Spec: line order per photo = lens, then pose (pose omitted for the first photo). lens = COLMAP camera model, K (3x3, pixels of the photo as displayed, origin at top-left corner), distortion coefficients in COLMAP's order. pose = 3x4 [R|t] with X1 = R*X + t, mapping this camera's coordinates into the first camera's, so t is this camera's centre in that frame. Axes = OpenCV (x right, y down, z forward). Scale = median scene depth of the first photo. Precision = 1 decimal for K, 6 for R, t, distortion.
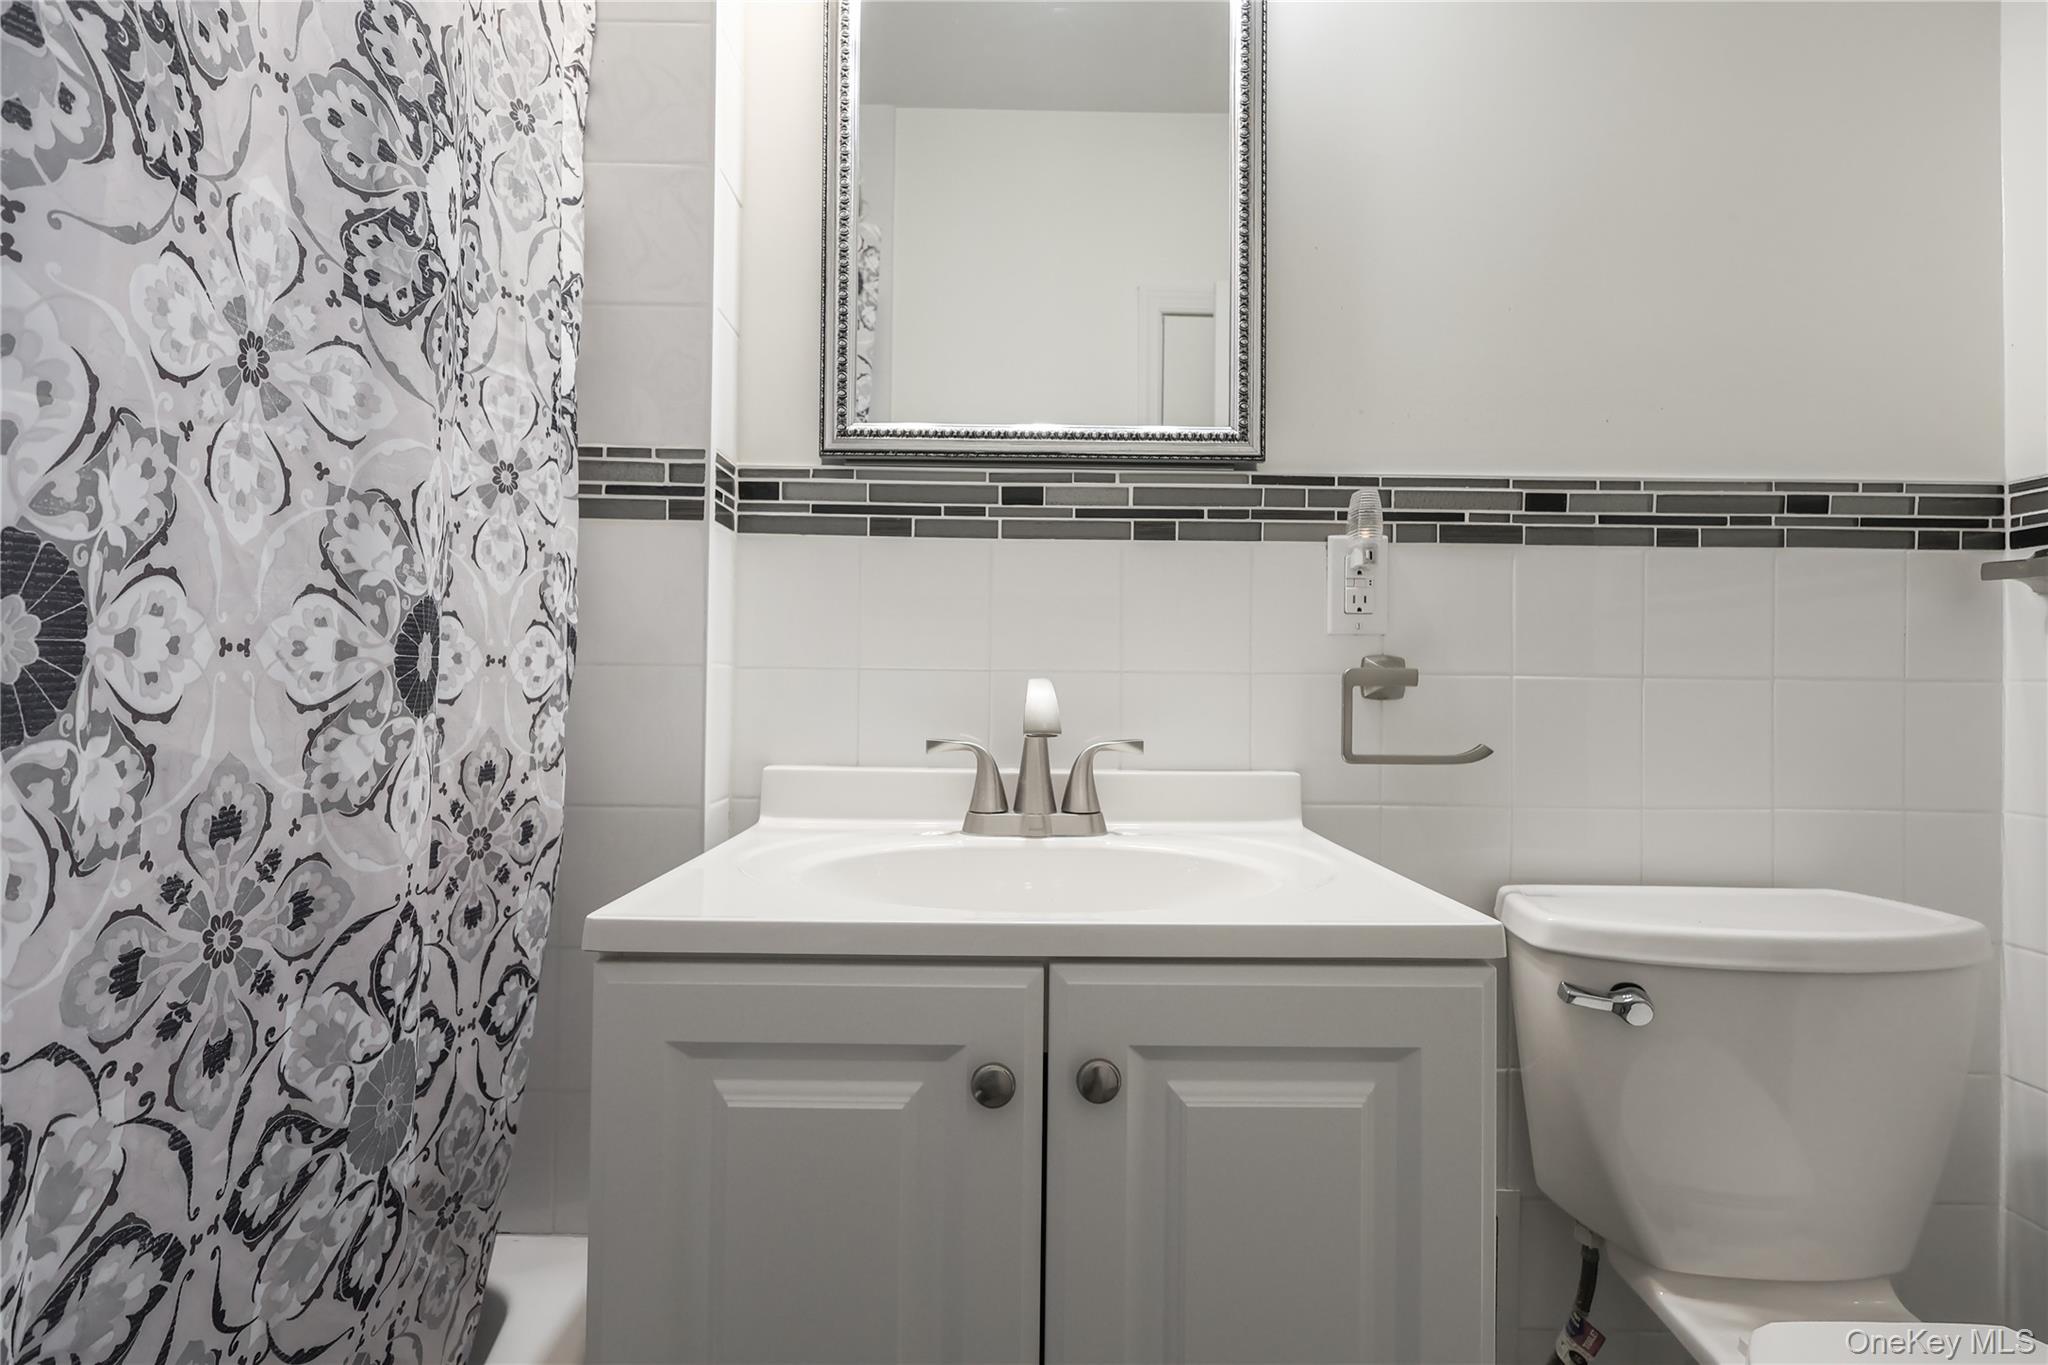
lens RADIAL K [[956.6, 0, 1028.4], [0, 956.6, 679.1], [0, 0, 1]] dist [-0.003920, 0.011489]
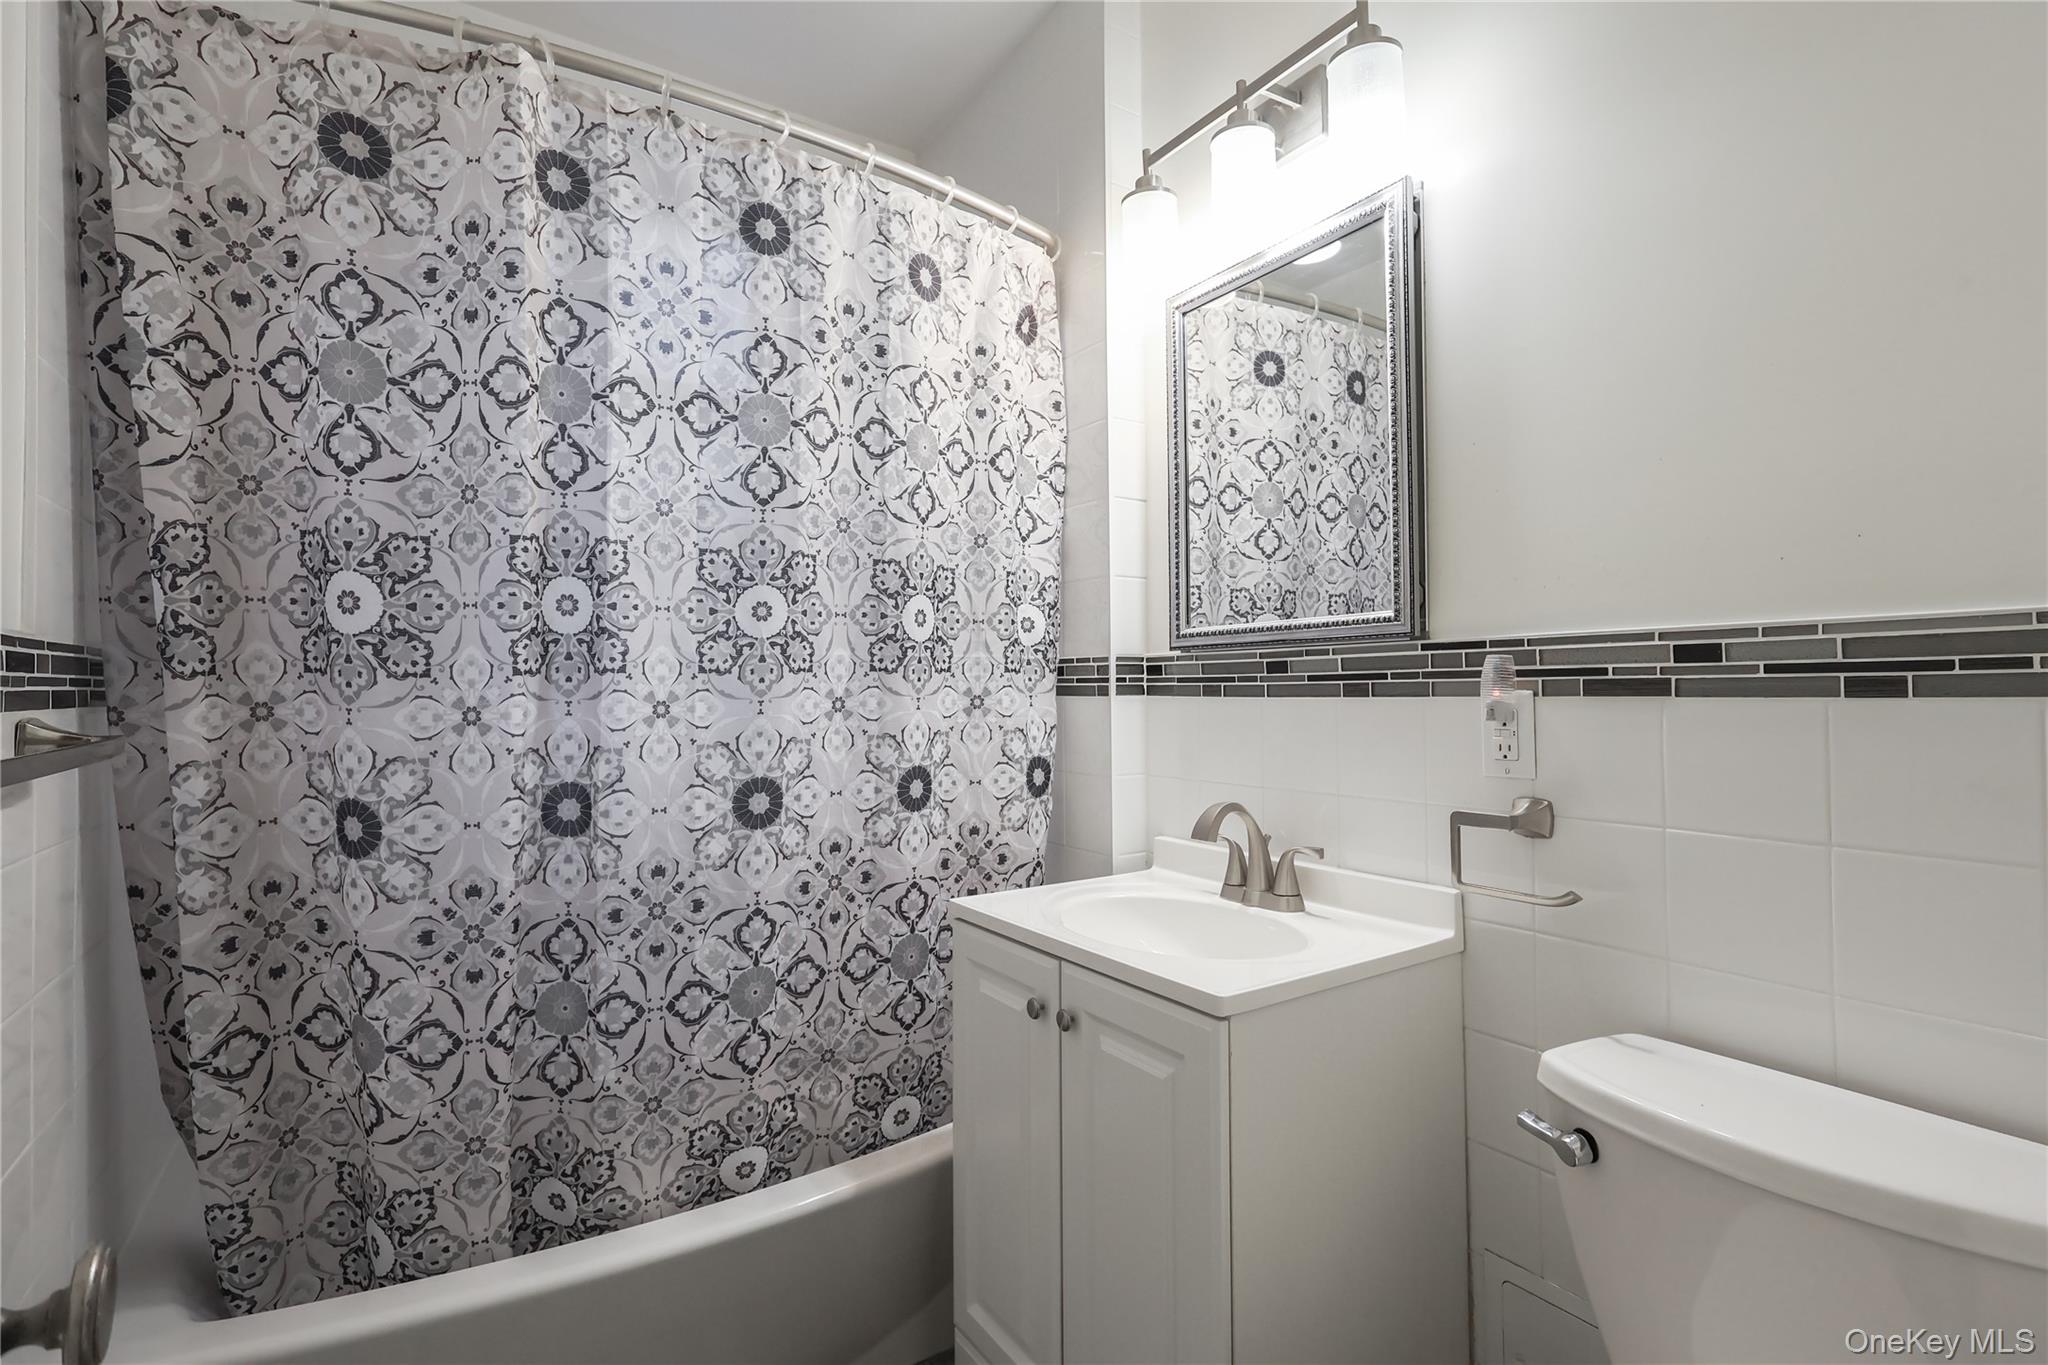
lens RADIAL K [[943.2, 0, 1020.7], [0, 943.2, 679.5], [0, 0, 1]] dist [-0.002052, 0.001065]
pose [[0.549834, -0.025988, -0.834870, 1.681591], [0.018354, 0.999650, -0.019030, -0.266067], [0.835073, -0.004860, 0.550118, -0.182583]]
